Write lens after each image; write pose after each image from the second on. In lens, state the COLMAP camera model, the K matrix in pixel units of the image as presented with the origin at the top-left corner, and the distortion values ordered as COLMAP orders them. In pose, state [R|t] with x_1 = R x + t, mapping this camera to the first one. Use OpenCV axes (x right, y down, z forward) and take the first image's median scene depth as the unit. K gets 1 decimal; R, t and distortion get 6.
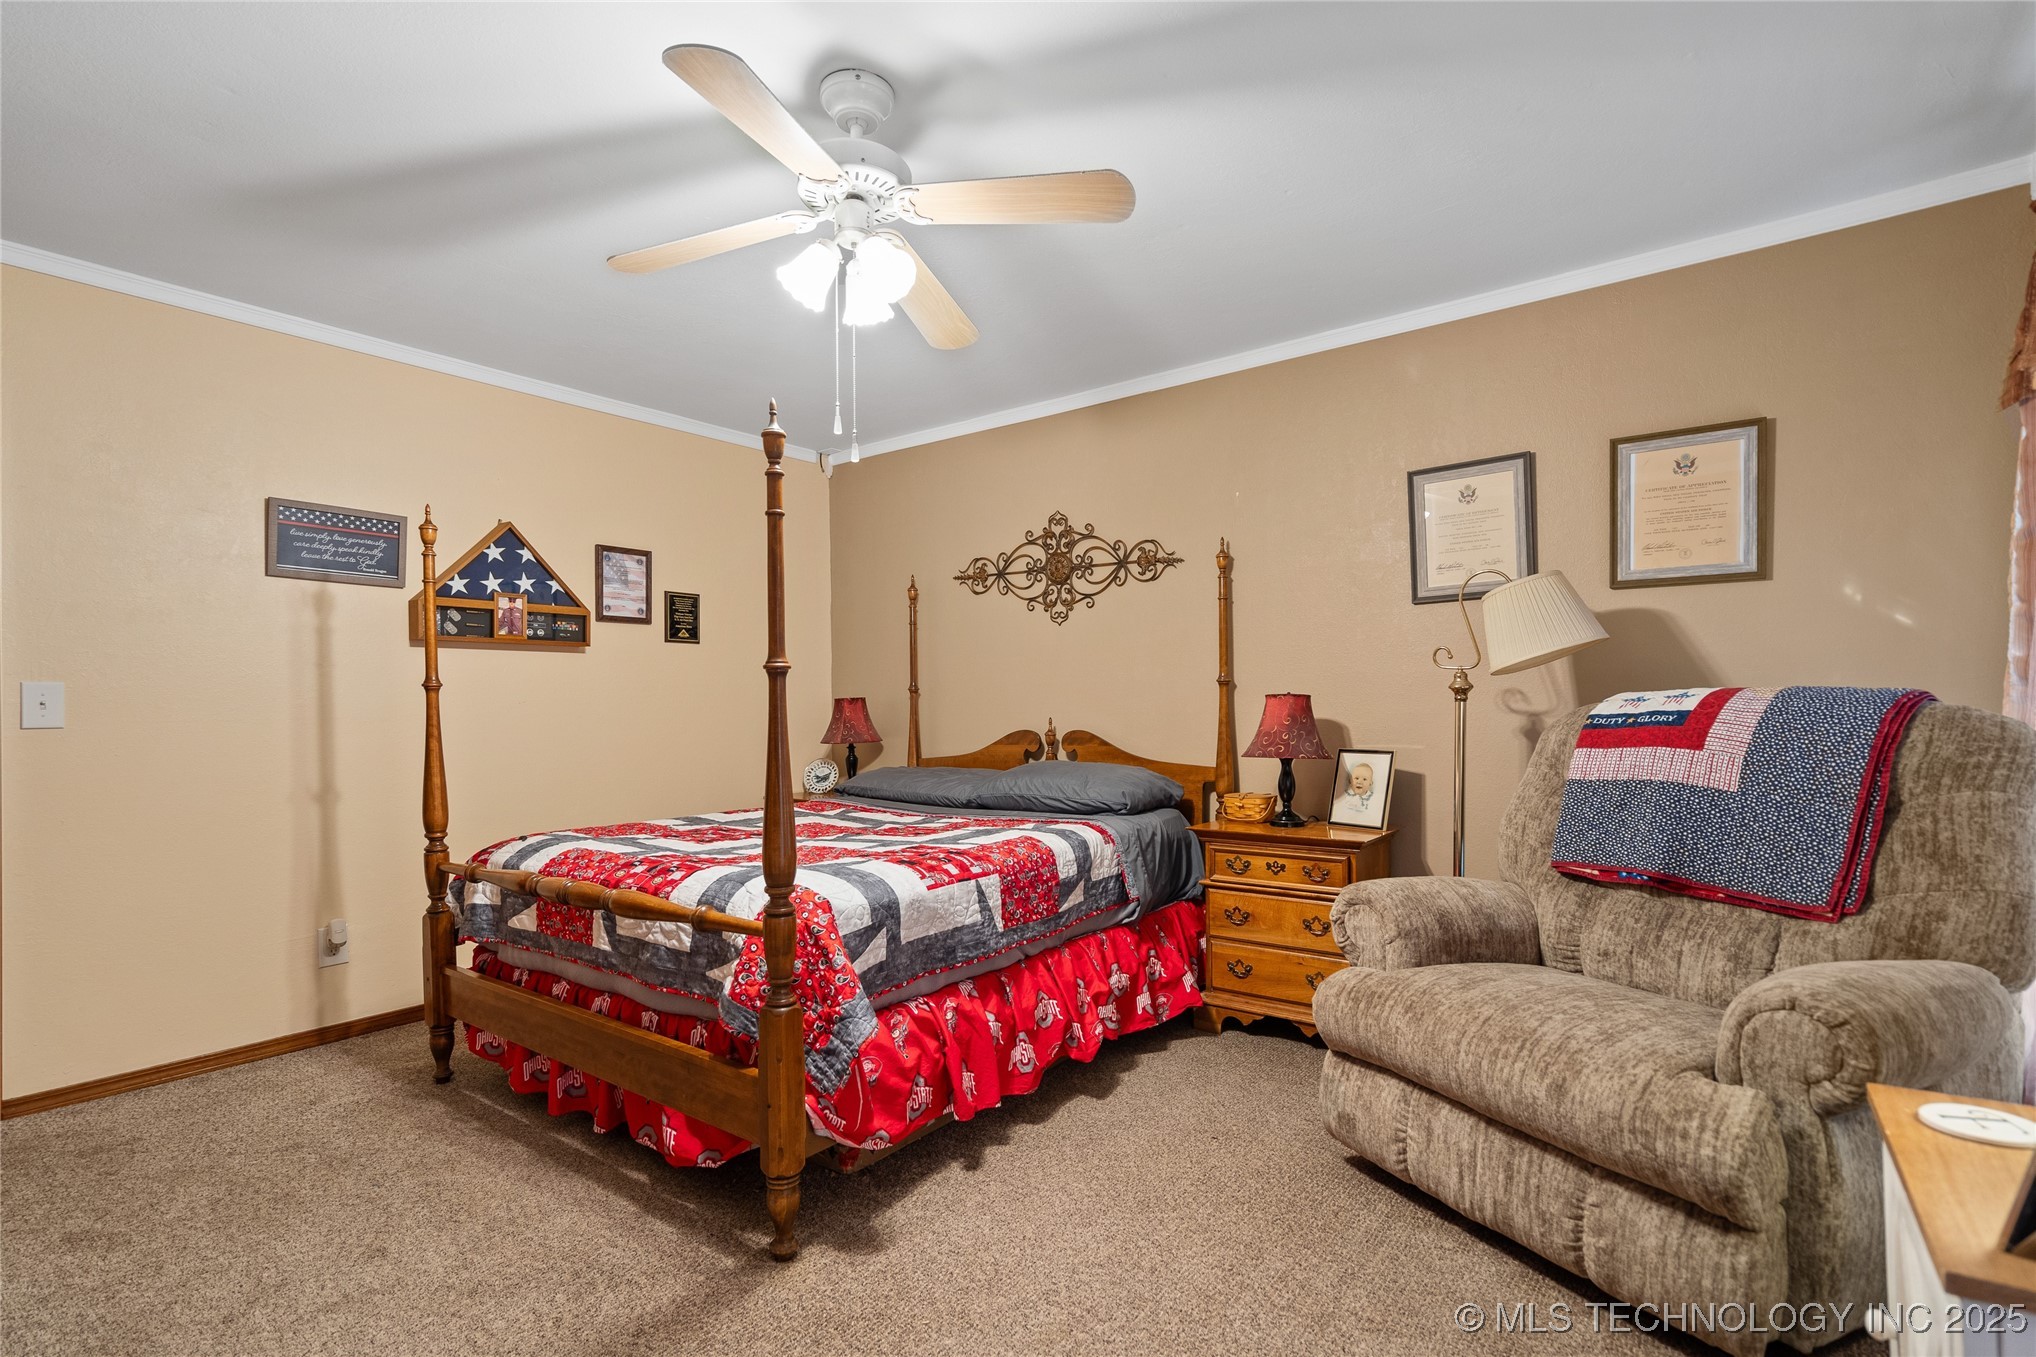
lens RADIAL K [[941.7, 0, 969.2], [0, 941.7, 709.1], [0, 0, 1]] dist [-0.003871, 0.002208]
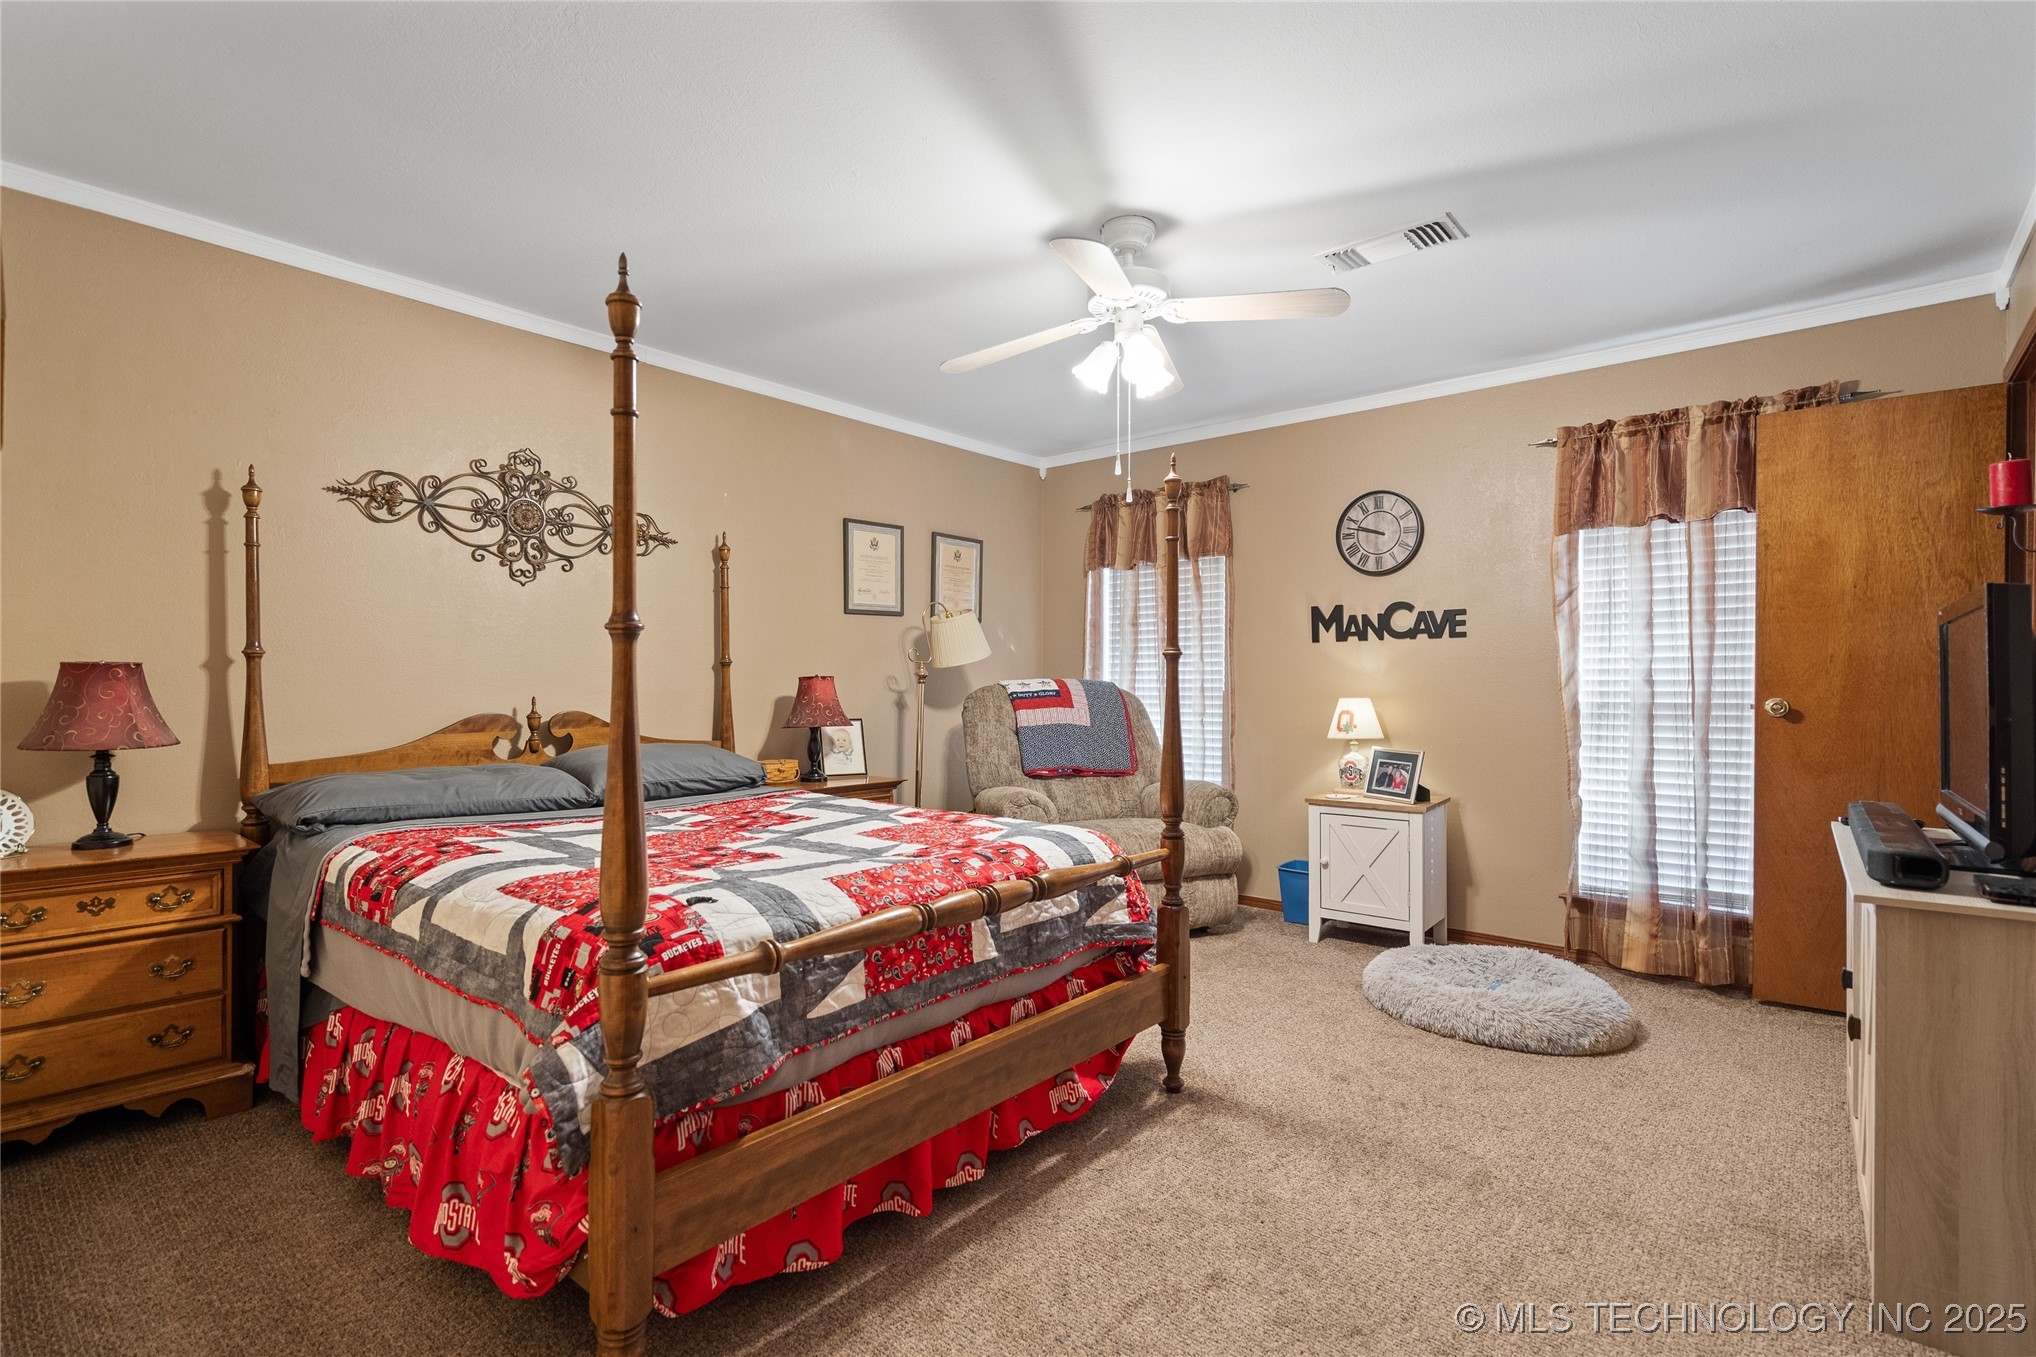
lens RADIAL K [[941.7, 0, 1010.9], [0, 941.7, 688.1], [0, 0, 1]] dist [-0.003871, 0.002208]
pose [[0.068902, 0.005226, 0.997610, -0.718256], [-0.001724, 0.999985, -0.005119, 0.005072], [-0.997622, -0.001367, 0.068910, 0.524668]]
